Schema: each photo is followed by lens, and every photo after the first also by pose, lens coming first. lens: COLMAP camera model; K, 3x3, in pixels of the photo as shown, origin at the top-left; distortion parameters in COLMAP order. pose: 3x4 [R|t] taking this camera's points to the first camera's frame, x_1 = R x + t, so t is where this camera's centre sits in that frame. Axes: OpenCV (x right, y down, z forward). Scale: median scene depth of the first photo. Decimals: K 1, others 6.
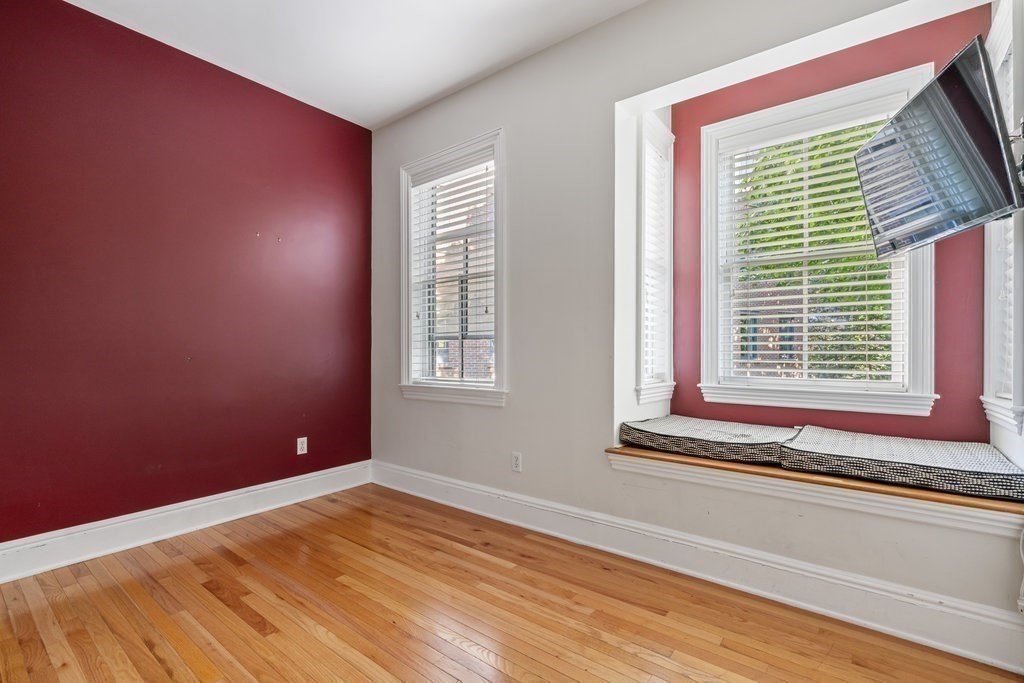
lens RADIAL K [[464.0, 0, 505.8], [0, 464.0, 339.2], [0, 0, 1]] dist [-0.001991, 0.000513]
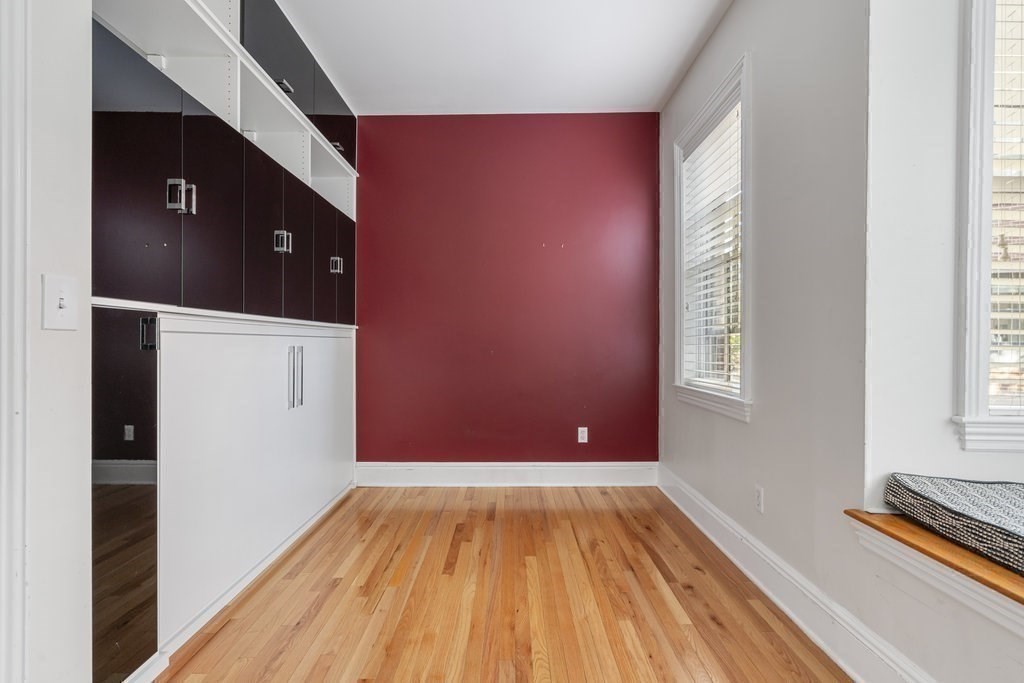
lens RADIAL K [[476.4, 0, 501.8], [0, 476.4, 337.5], [0, 0, 1]] dist [-0.000305, 0.000911]
pose [[0.613547, -0.006506, -0.789631, 0.404490], [0.013486, 0.999907, 0.002240, -0.000443], [0.789543, -0.012023, 0.613578, 0.229162]]
